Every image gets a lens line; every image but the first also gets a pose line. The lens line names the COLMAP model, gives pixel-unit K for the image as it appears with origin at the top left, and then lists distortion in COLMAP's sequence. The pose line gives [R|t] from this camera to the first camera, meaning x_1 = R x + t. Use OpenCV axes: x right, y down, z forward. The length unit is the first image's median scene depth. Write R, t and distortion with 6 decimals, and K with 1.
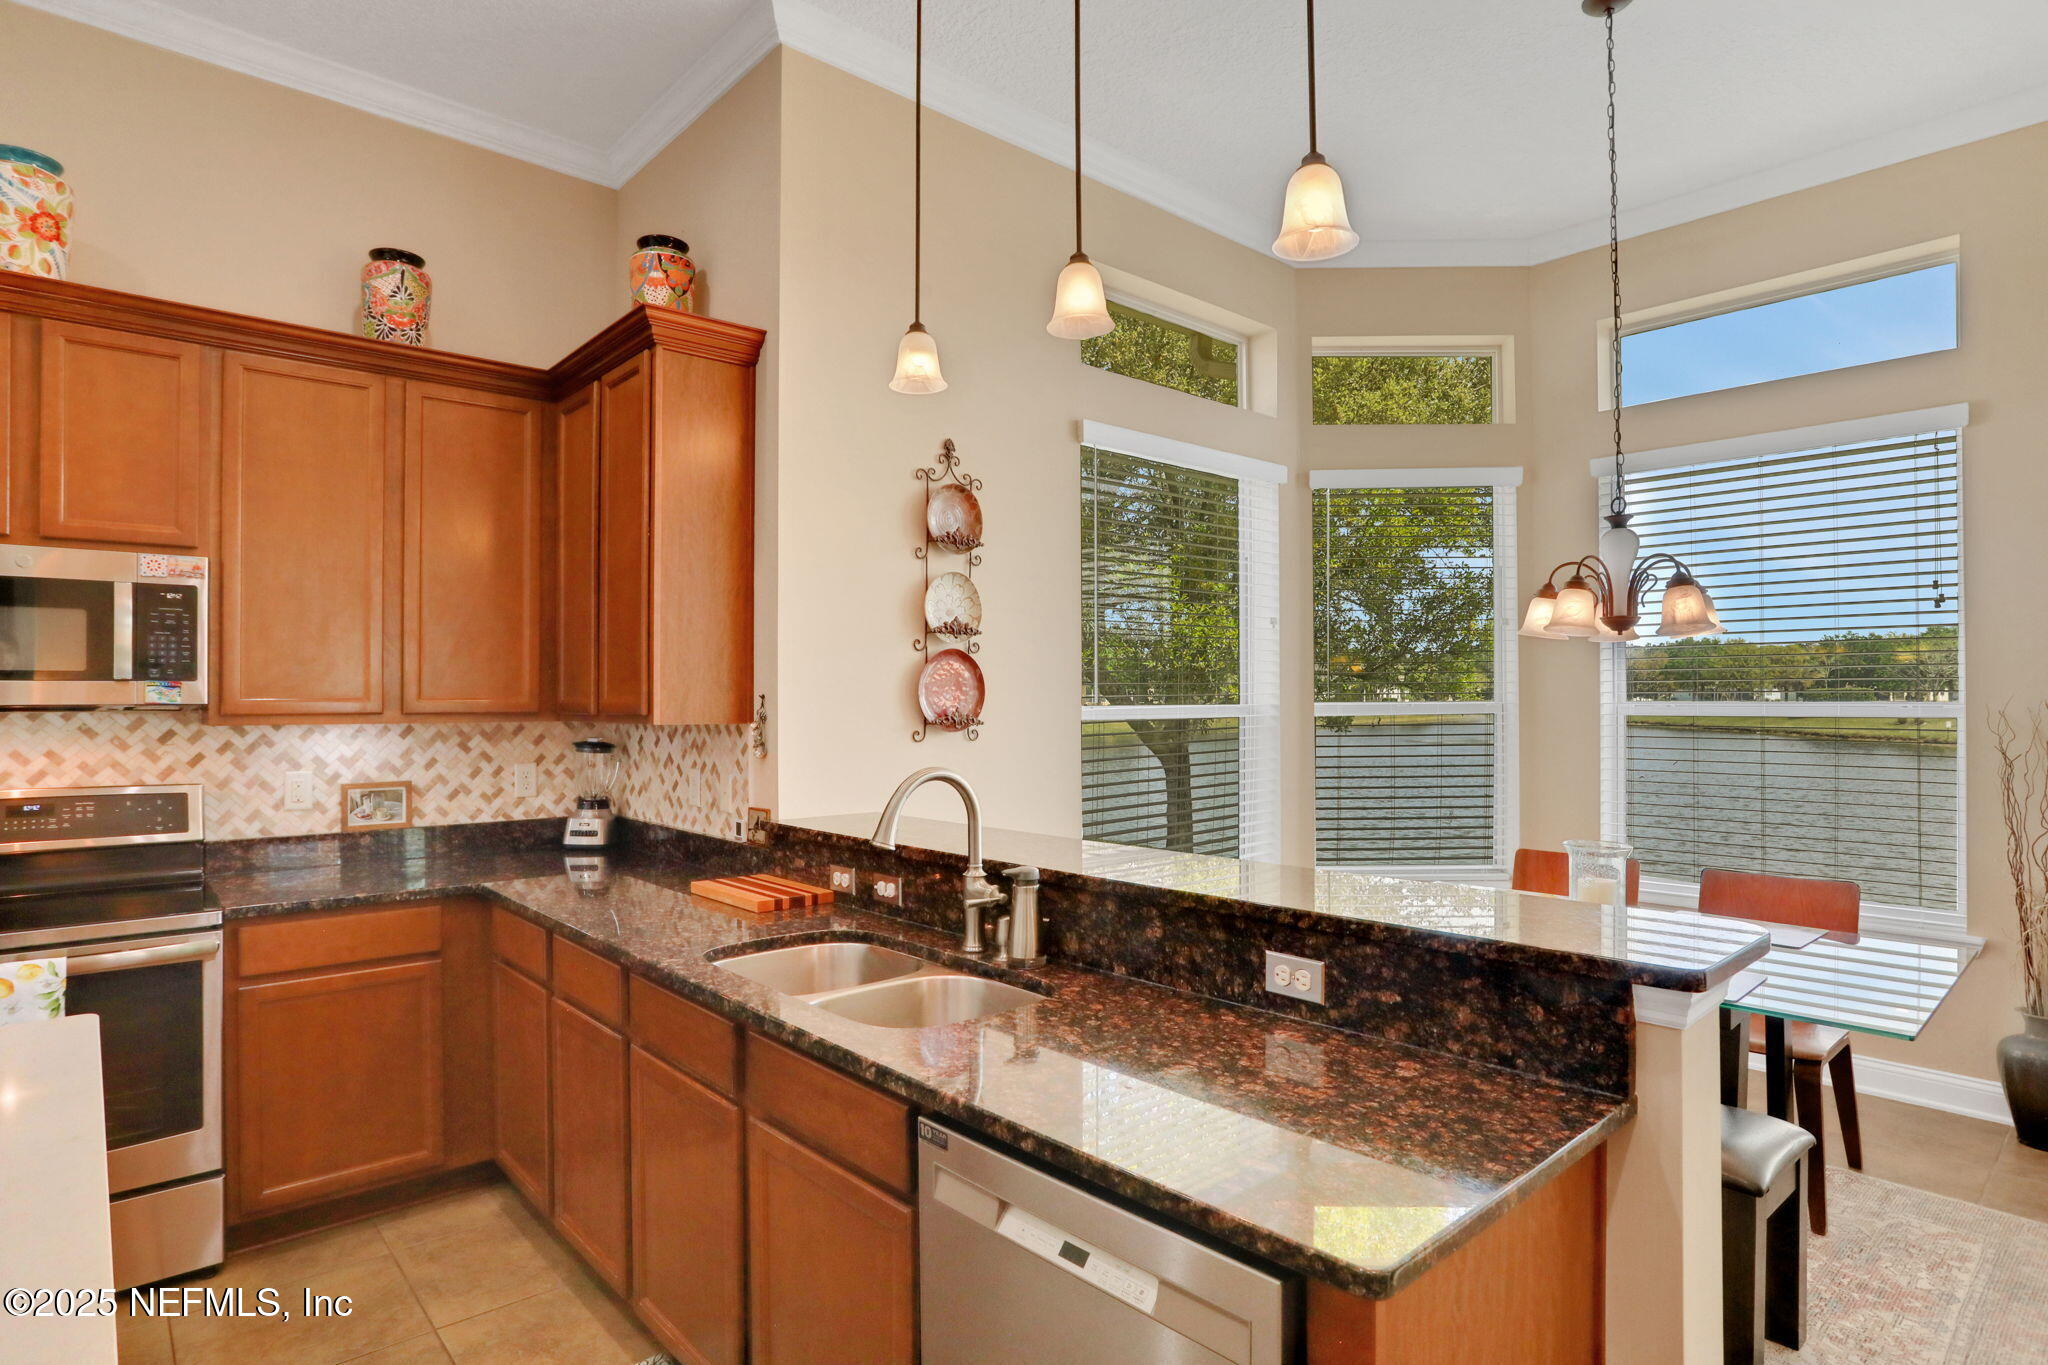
lens RADIAL K [[1094.1, 0, 1024.0], [0, 1094.1, 682.5], [0, 0, 1]] dist [-0.067180, 0.032028]
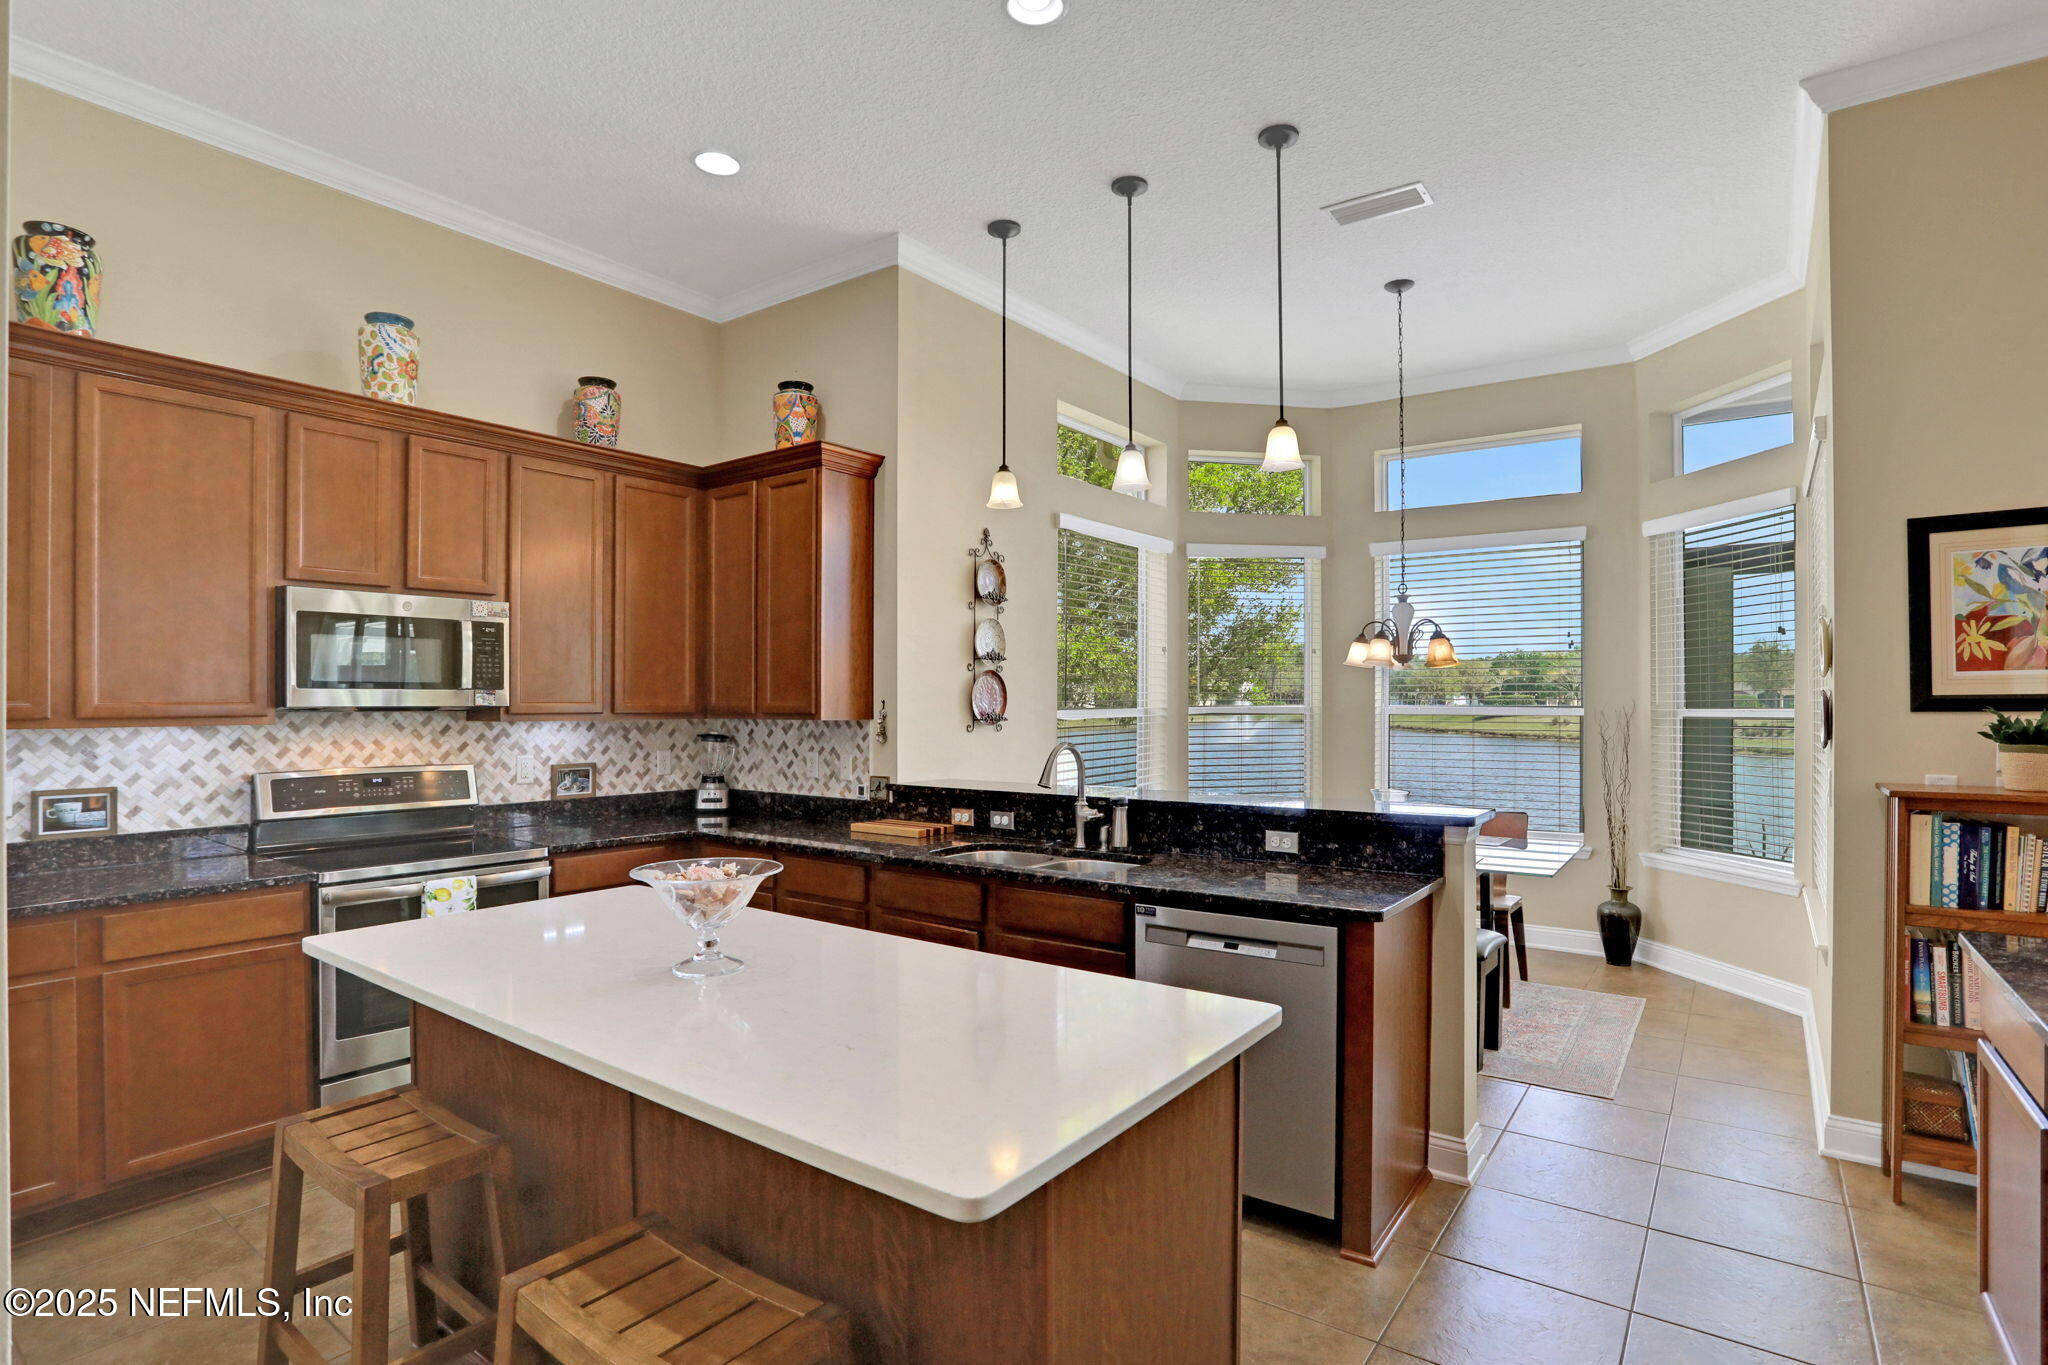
lens RADIAL K [[1022.2, 0, 1029.8], [0, 1022.2, 691.5], [0, 0, 1]] dist [-0.075036, 0.024975]
pose [[0.978276, 0.004256, 0.207261, -0.318901], [-0.004905, 0.999985, 0.002618, -0.005340], [-0.207247, -0.003577, 0.978282, -0.396567]]
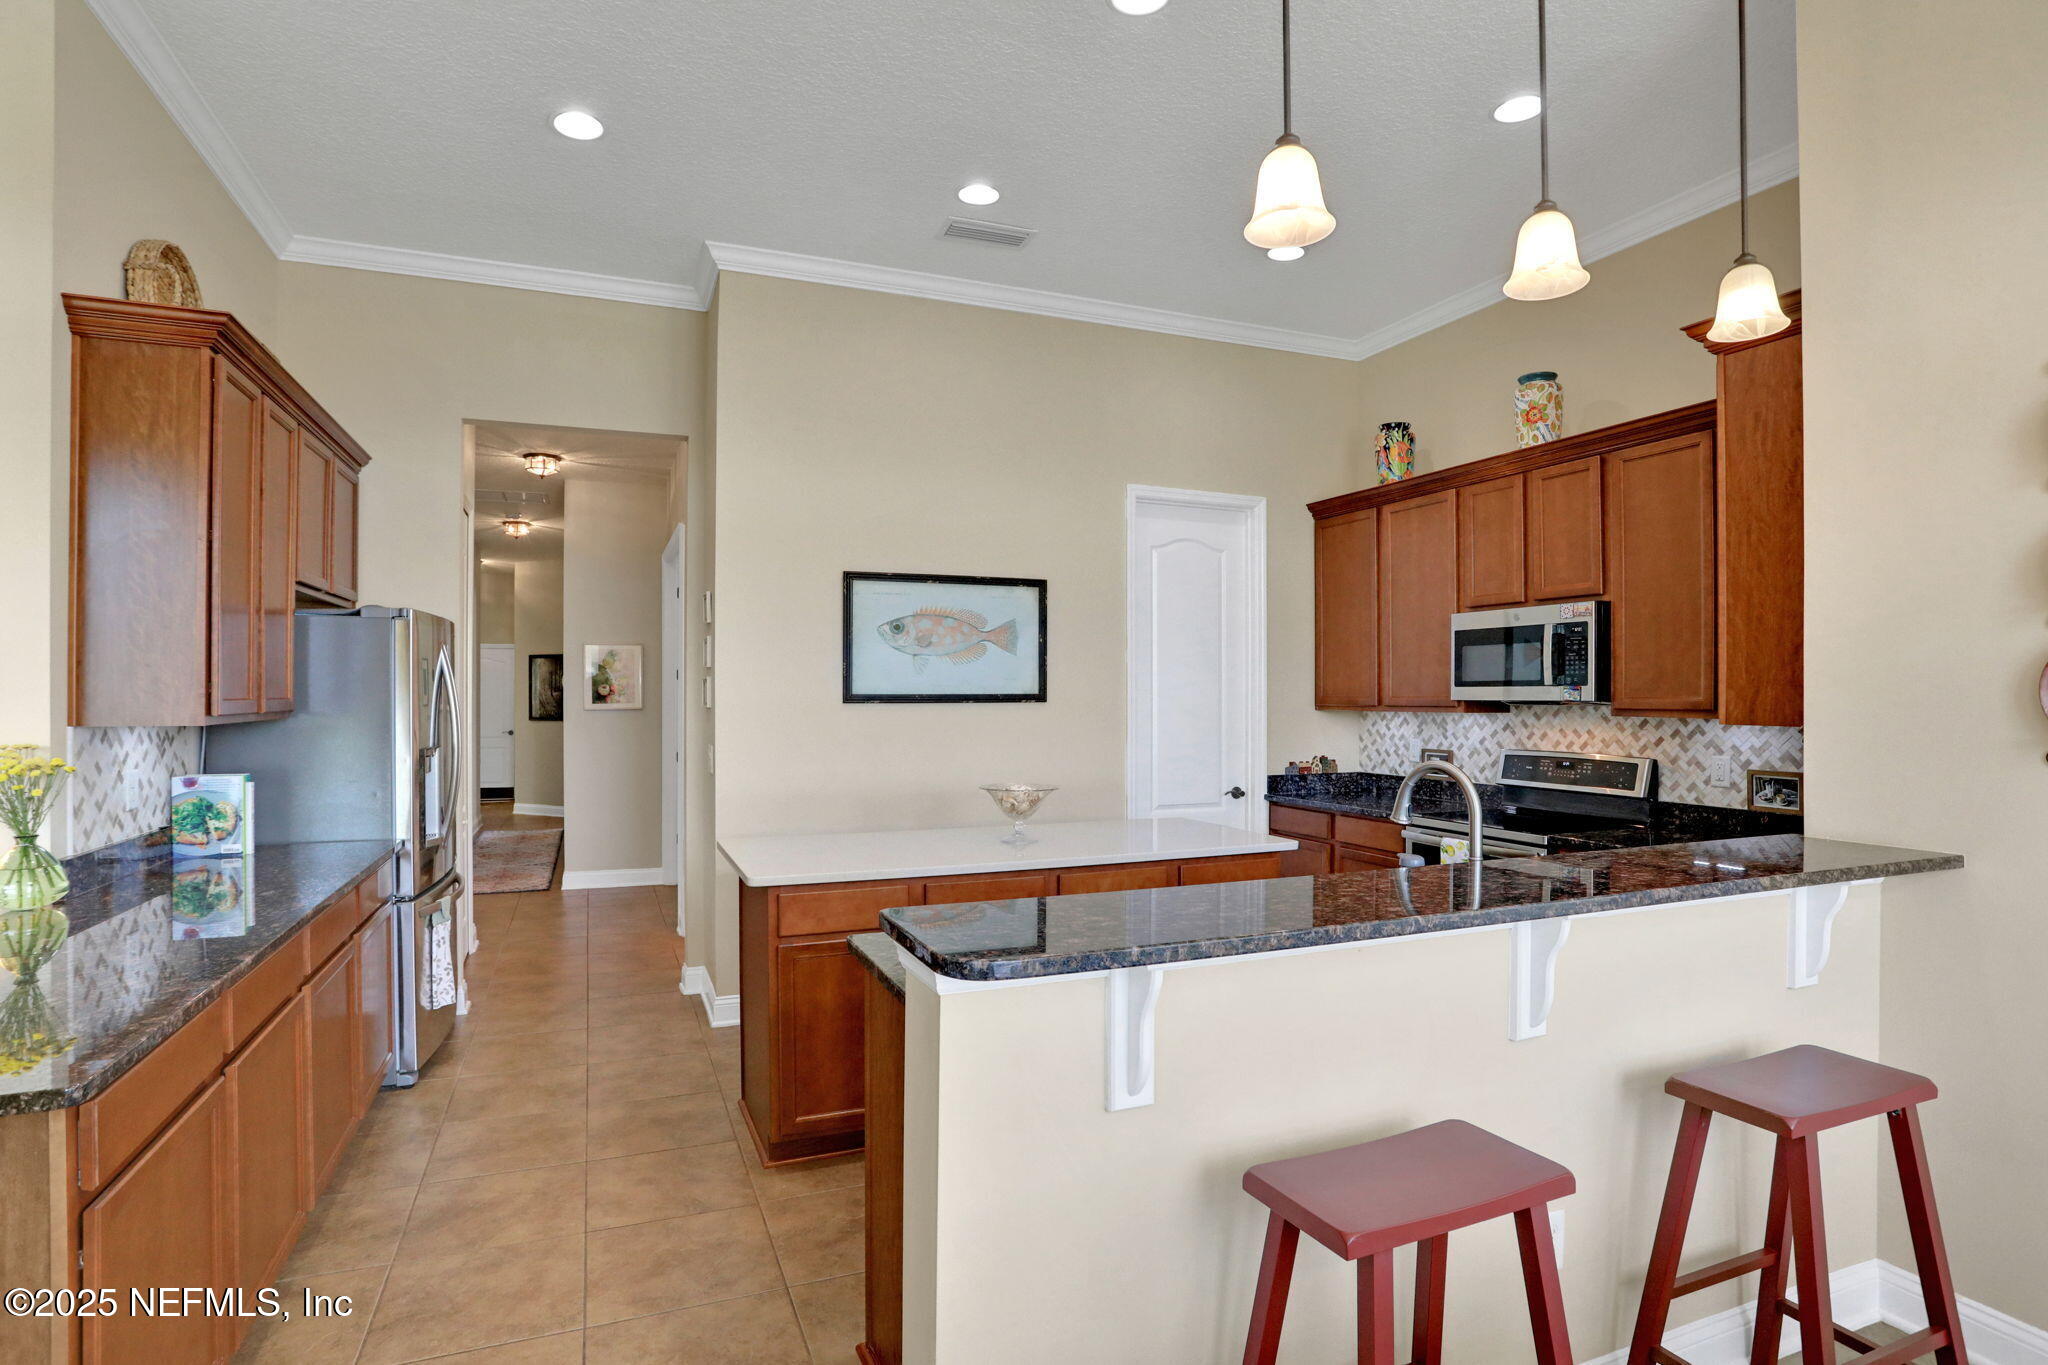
lens RADIAL K [[1022.2, 0, 1029.8], [0, 1022.2, 691.5], [0, 0, 1]] dist [-0.075036, 0.024975]
pose [[-0.329845, 0.000473, -0.944035, 0.689831], [0.012624, 0.999913, -0.003909, 0.002133], [0.943951, -0.013207, -0.329822, 0.628836]]
